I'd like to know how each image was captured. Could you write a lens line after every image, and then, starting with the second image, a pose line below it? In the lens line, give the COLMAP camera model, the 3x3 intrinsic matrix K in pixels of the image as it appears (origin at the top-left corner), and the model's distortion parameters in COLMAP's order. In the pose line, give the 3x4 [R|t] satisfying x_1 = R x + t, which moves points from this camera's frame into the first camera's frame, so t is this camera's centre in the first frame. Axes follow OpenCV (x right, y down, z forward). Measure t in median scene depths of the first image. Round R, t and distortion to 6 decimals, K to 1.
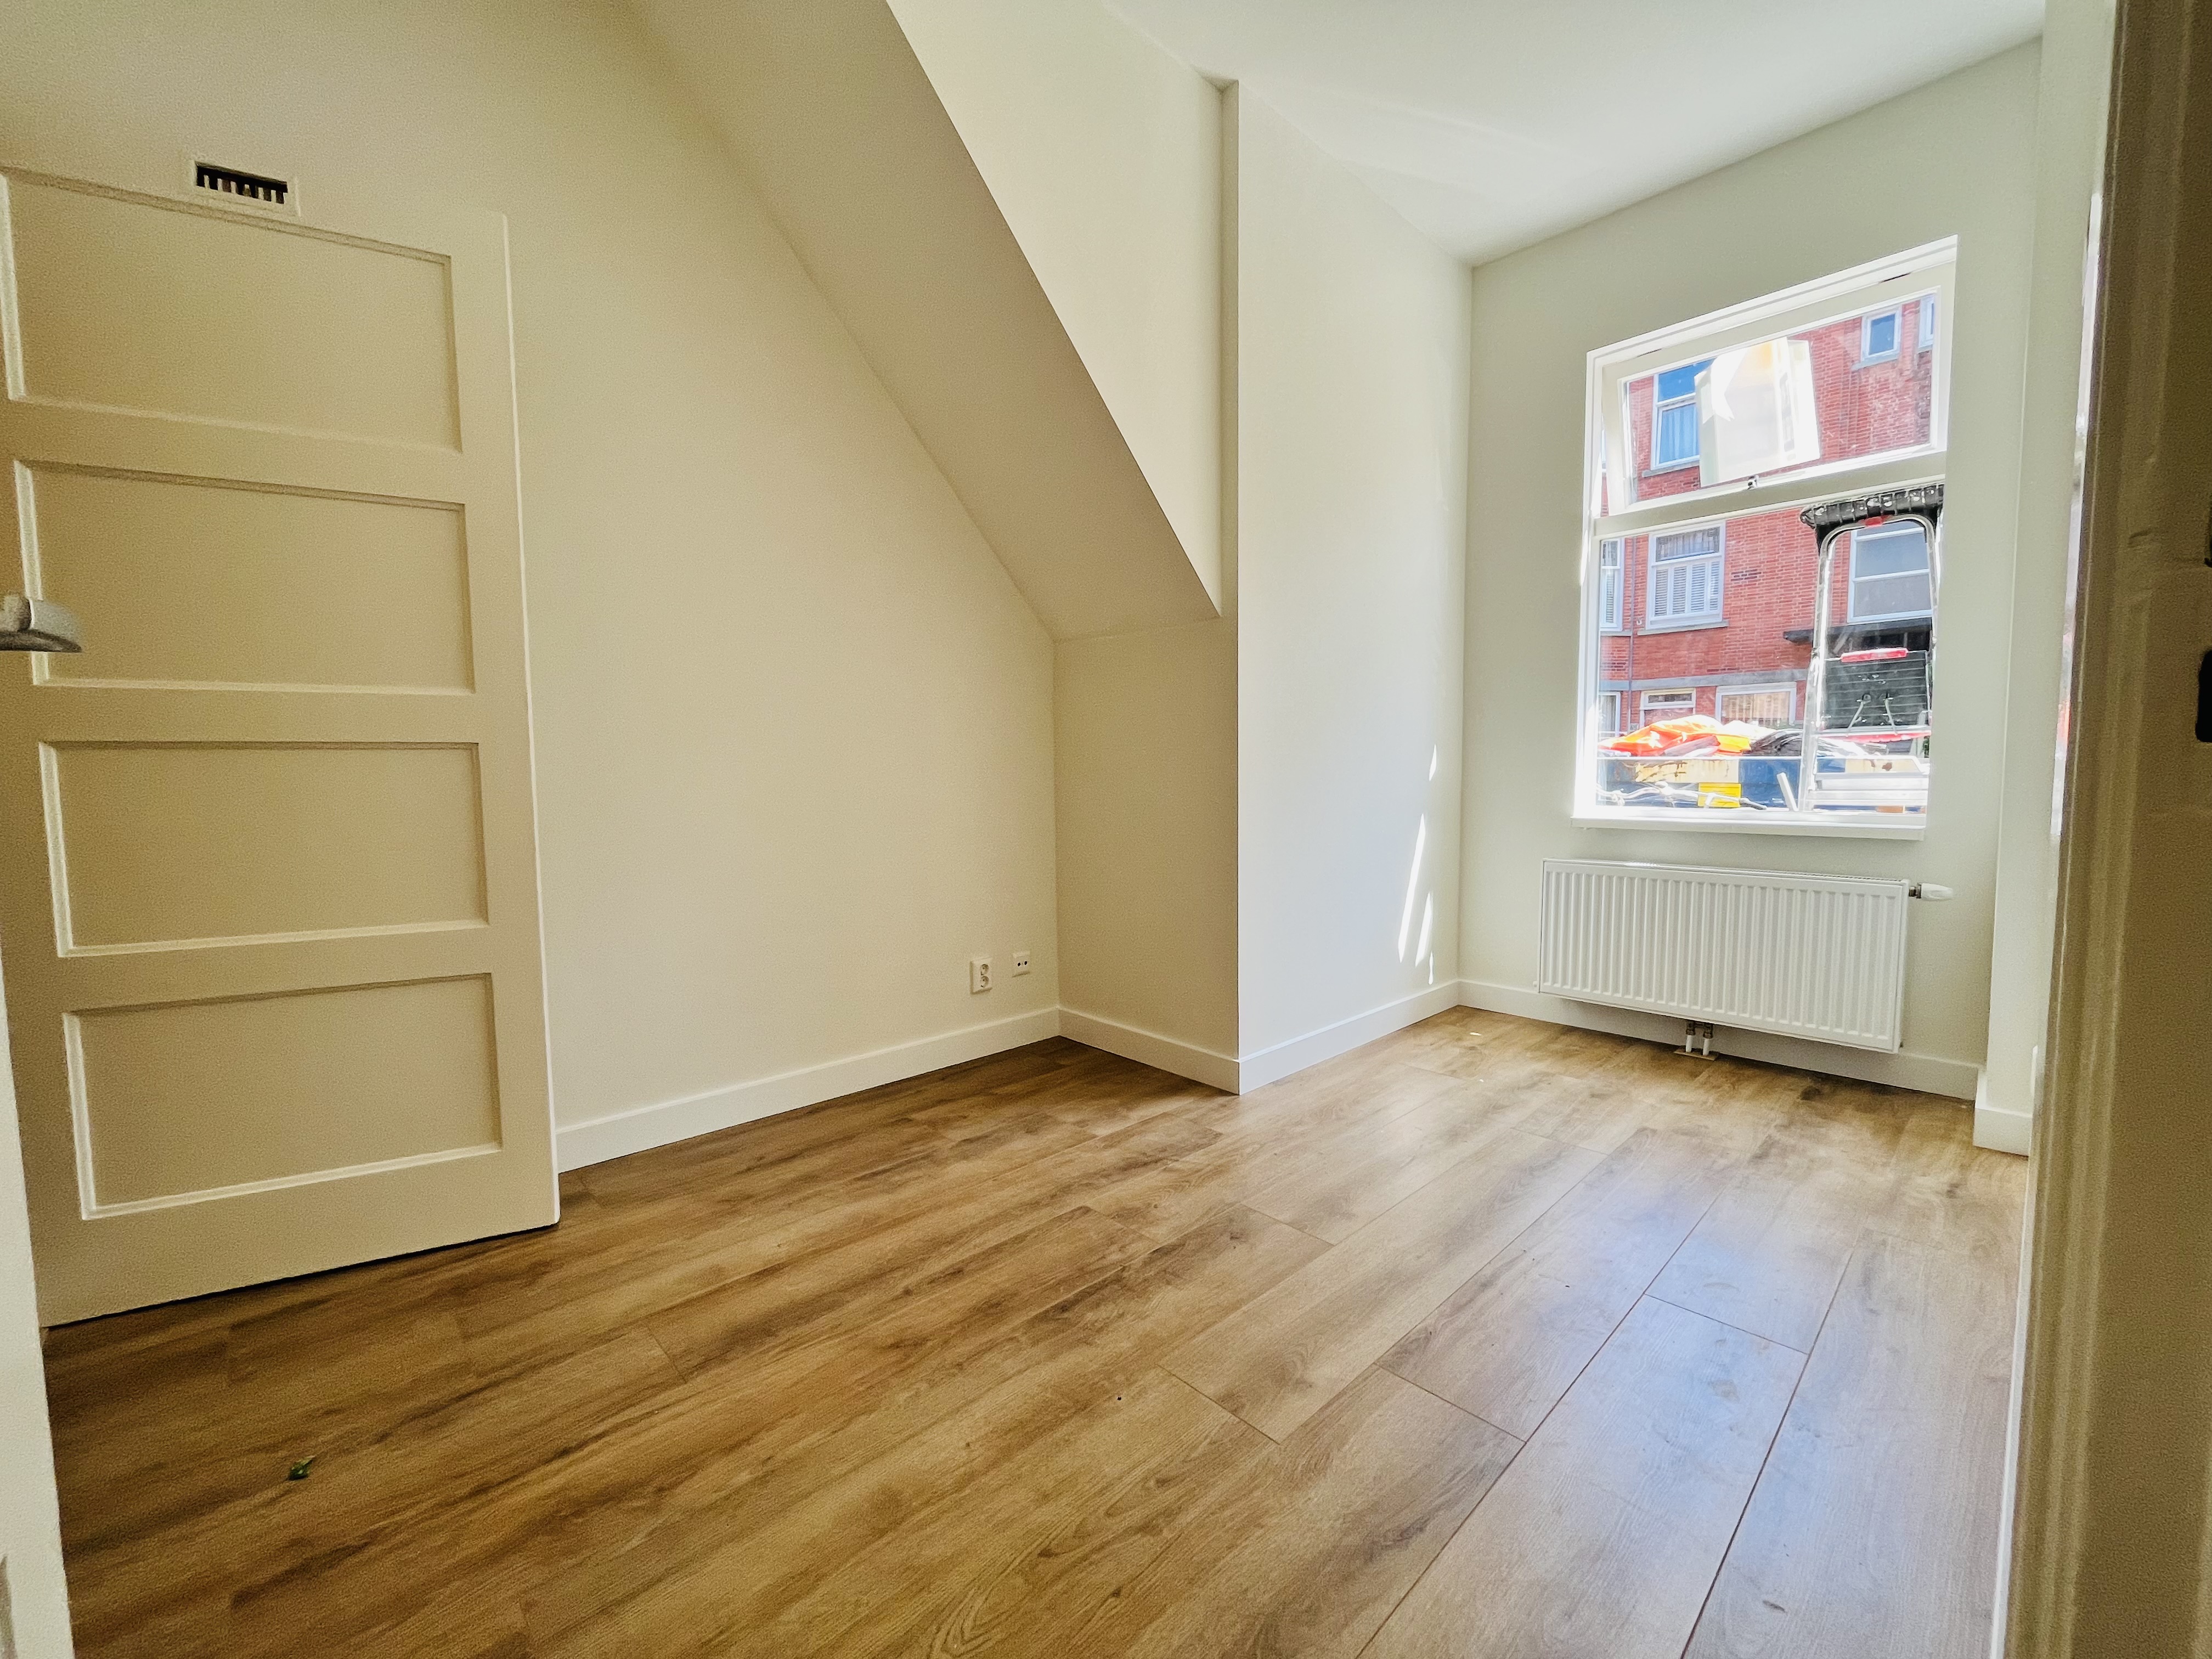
lens RADIAL K [[896.5, 0, 1098.0], [0, 896.5, 839.0], [0, 0, 1]] dist [-0.000468, -0.000503]
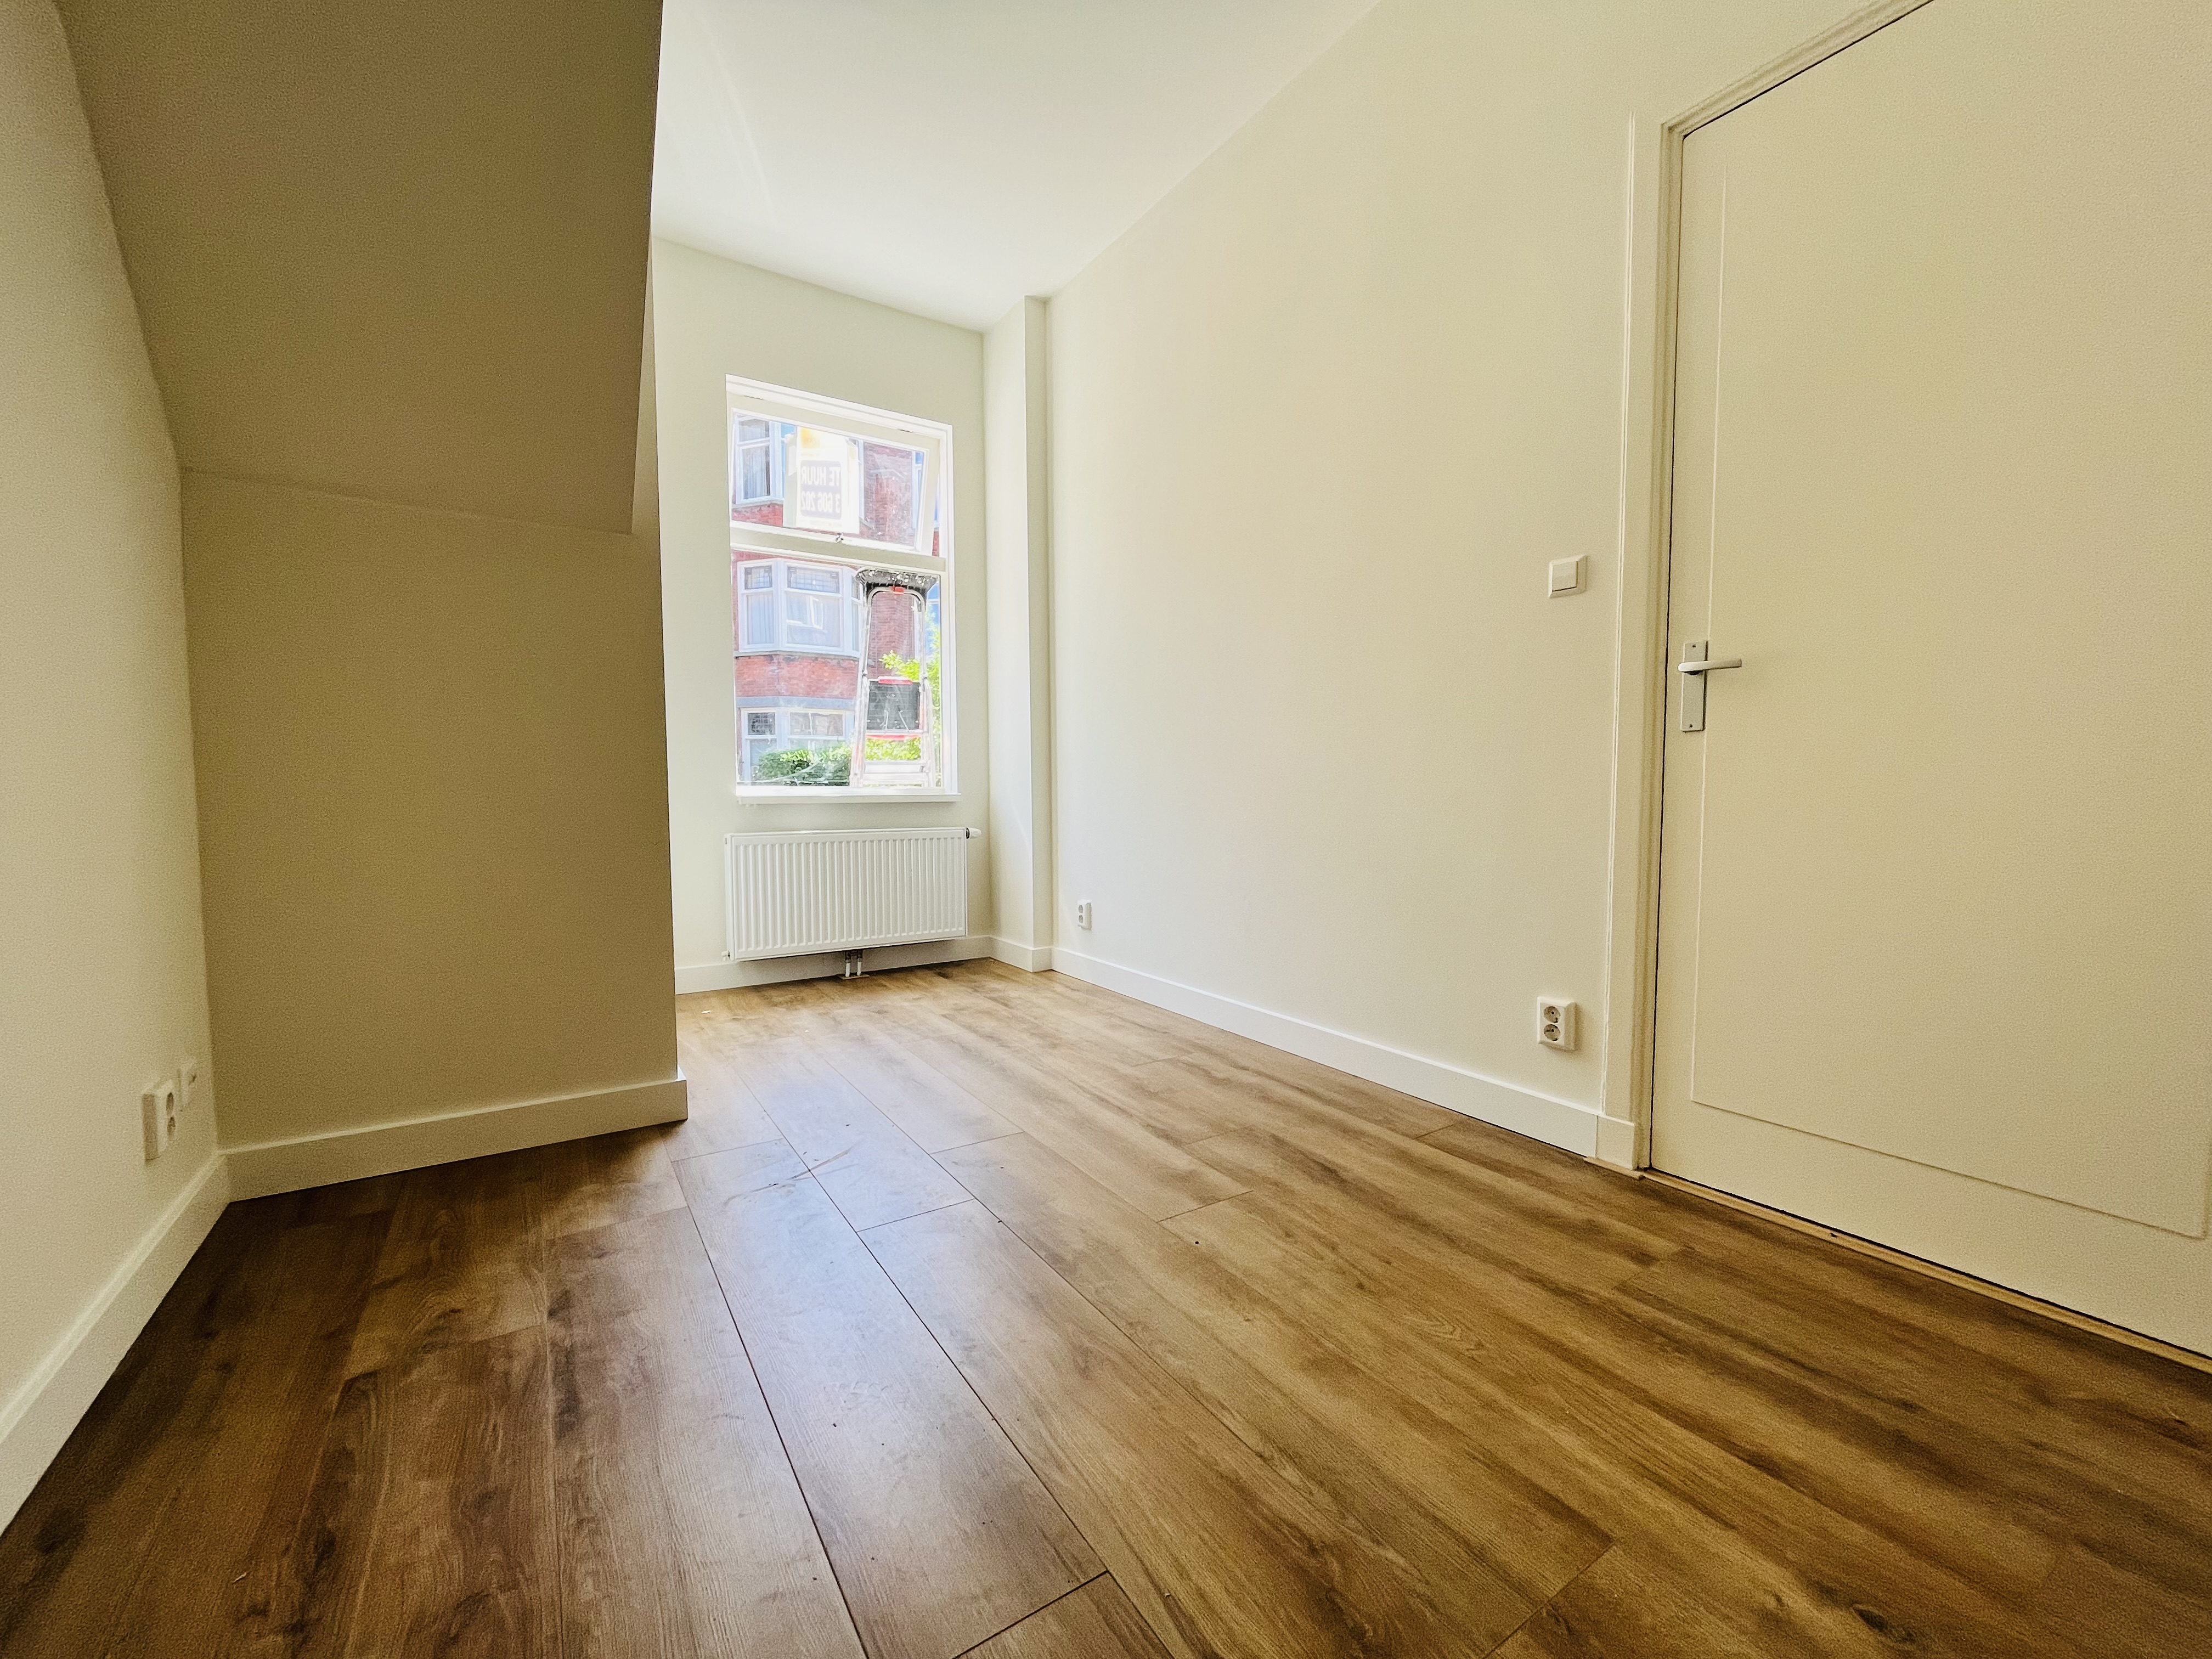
lens RADIAL K [[896.5, 0, 1104.4], [0, 896.5, 839.3], [0, 0, 1]] dist [-0.000468, -0.000503]
pose [[0.172909, -0.052335, 0.983546, -0.648252], [0.077545, 0.996211, 0.039376, 0.027876], [-0.981880, 0.069460, 0.176313, 0.510254]]
